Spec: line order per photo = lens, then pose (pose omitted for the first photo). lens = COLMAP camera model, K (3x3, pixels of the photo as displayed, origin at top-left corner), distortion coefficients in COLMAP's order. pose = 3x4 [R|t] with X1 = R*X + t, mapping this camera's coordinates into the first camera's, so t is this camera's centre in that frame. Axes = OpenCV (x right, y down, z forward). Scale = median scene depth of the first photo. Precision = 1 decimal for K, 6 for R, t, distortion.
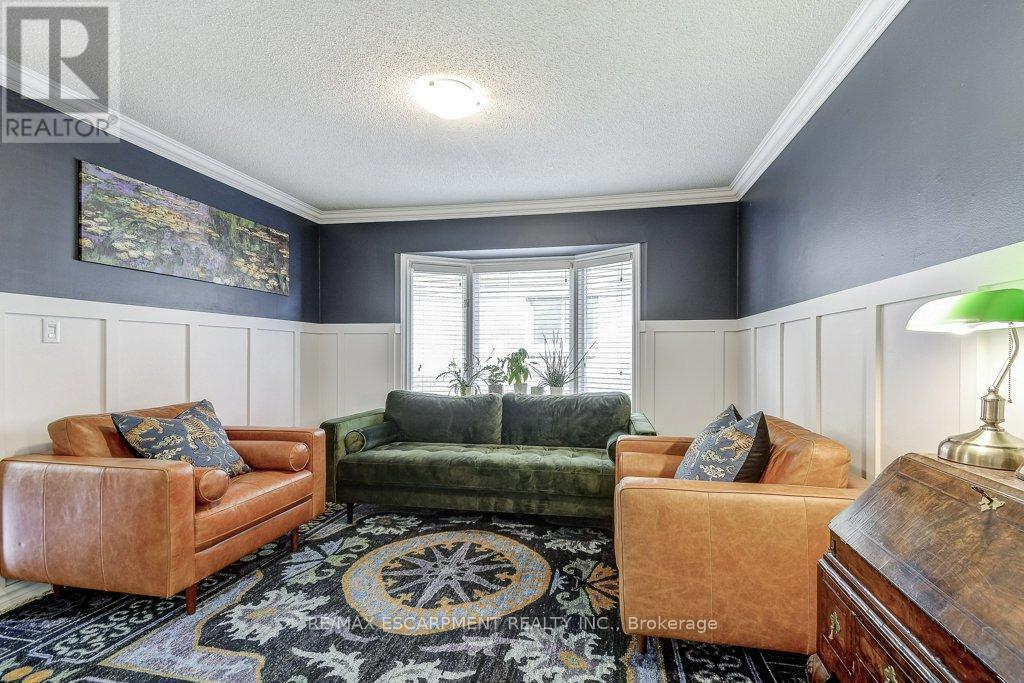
lens RADIAL K [[505.3, 0, 512.5], [0, 505.3, 353.8], [0, 0, 1]] dist [0.000876, 0.000151]
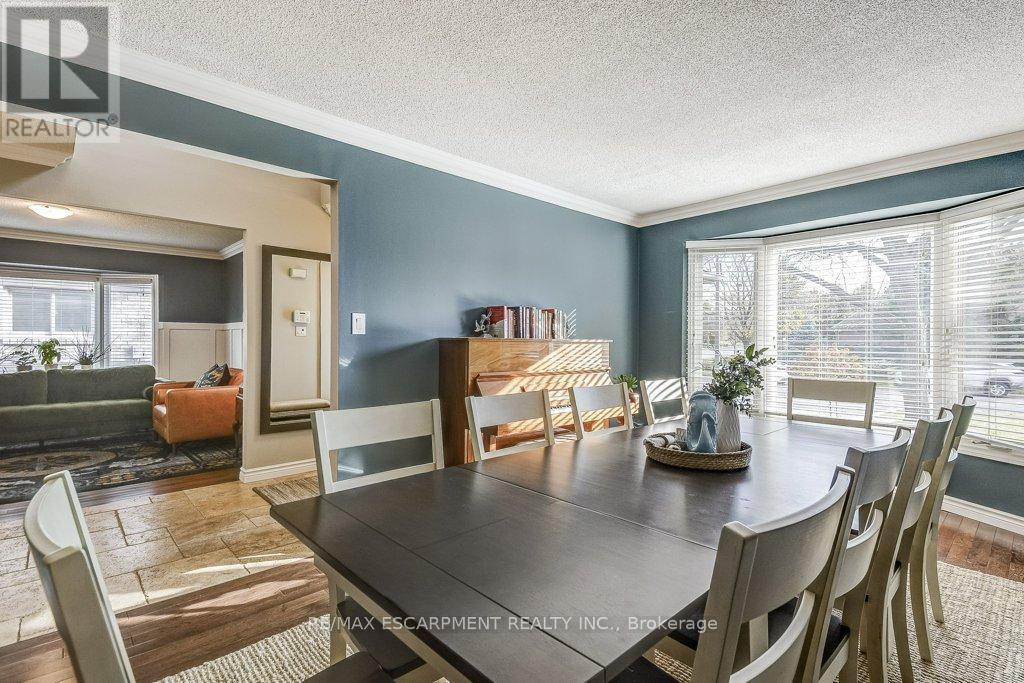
lens RADIAL K [[452.4, 0, 512.0], [0, 452.4, 341.5], [0, 0, 1]] dist [0.002201, 0.000229]
pose [[0.571027, 0.001030, 0.820930, -0.301330], [-0.008619, 0.999952, 0.004741, -0.018231], [-0.820886, -0.009783, 0.571009, -0.785954]]
